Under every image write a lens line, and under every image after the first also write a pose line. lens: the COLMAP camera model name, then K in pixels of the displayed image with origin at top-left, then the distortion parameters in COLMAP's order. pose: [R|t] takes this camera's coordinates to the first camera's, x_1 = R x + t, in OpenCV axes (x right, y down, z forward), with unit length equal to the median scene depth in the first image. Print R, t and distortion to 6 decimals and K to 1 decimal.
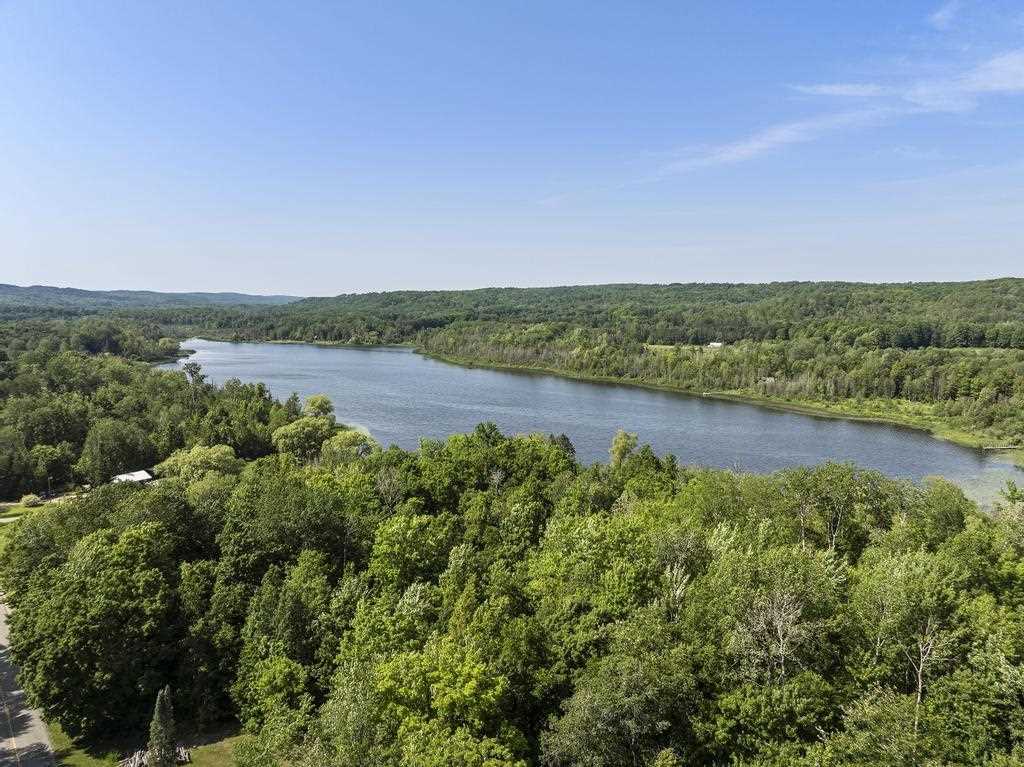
lens RADIAL K [[730.6, 0, 514.5], [0, 730.6, 365.9], [0, 0, 1]] dist [-0.055533, 0.036779]
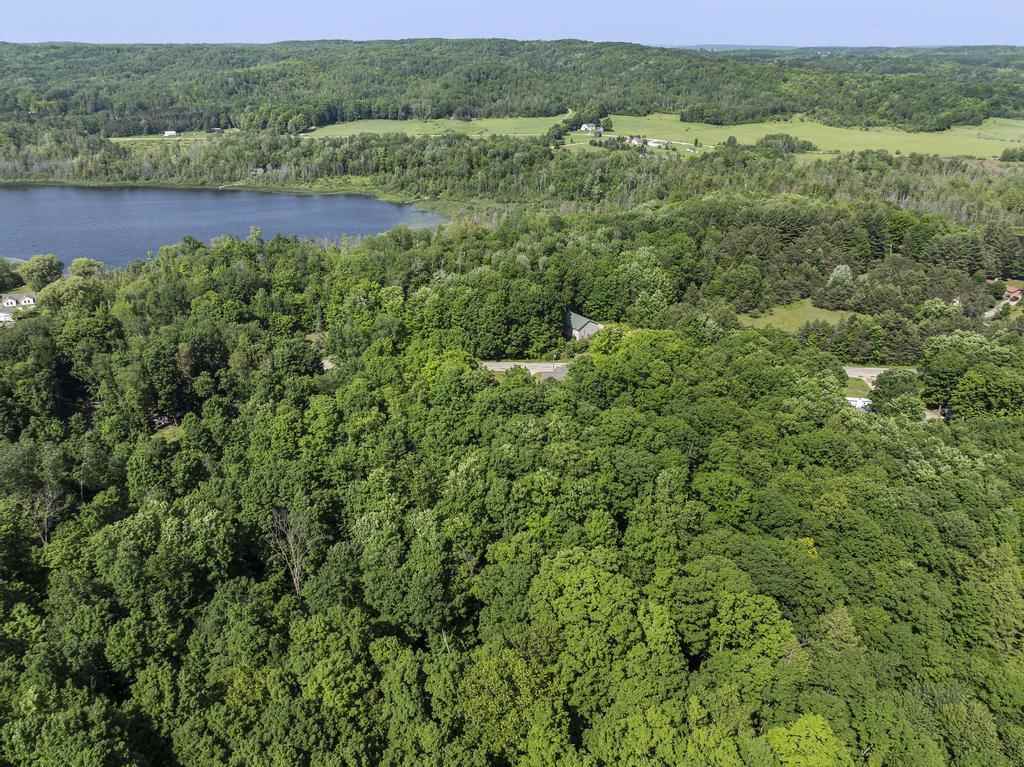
lens RADIAL K [[730.6, 0, 514.5], [0, 730.6, 365.9], [0, 0, 1]] dist [-0.055533, 0.036779]
pose [[0.698539, -0.295967, 0.651496, -0.330579], [0.066806, 0.933452, 0.352427, -0.088610], [-0.712447, -0.202660, 0.671825, -0.372919]]
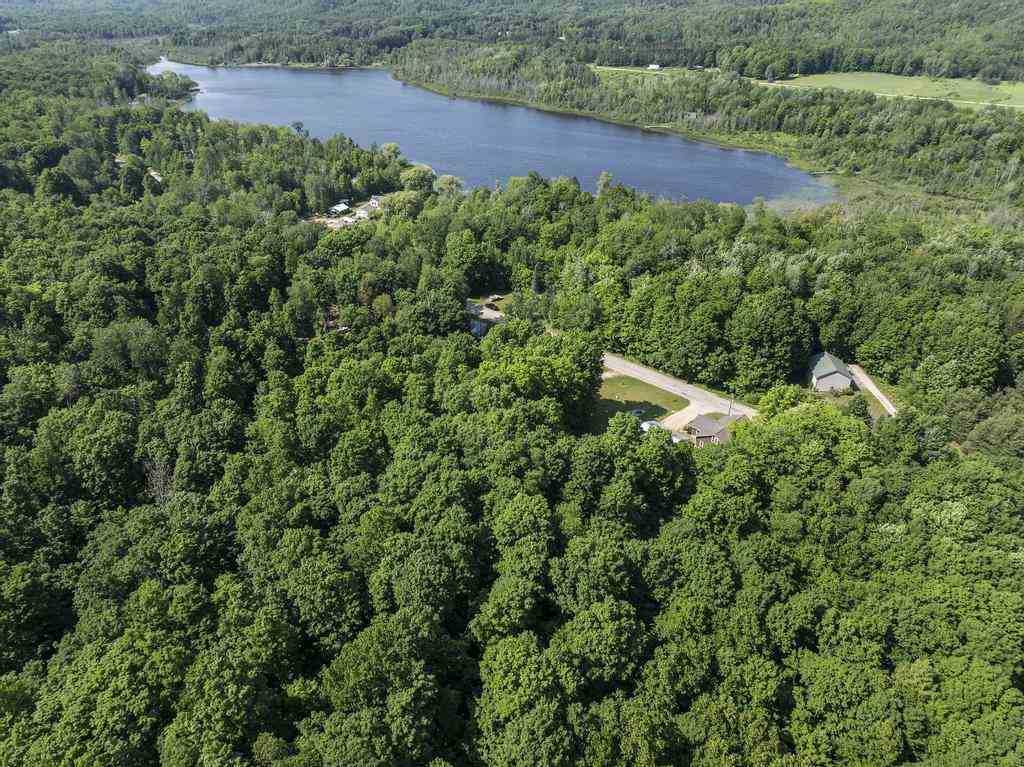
lens RADIAL K [[730.6, 0, 514.5], [0, 730.6, 365.9], [0, 0, 1]] dist [-0.055533, 0.036779]
pose [[0.994990, -0.050047, 0.086549, -0.122779], [0.011735, 0.918164, 0.396026, -0.090235], [-0.099286, -0.393026, 0.914151, -0.395119]]
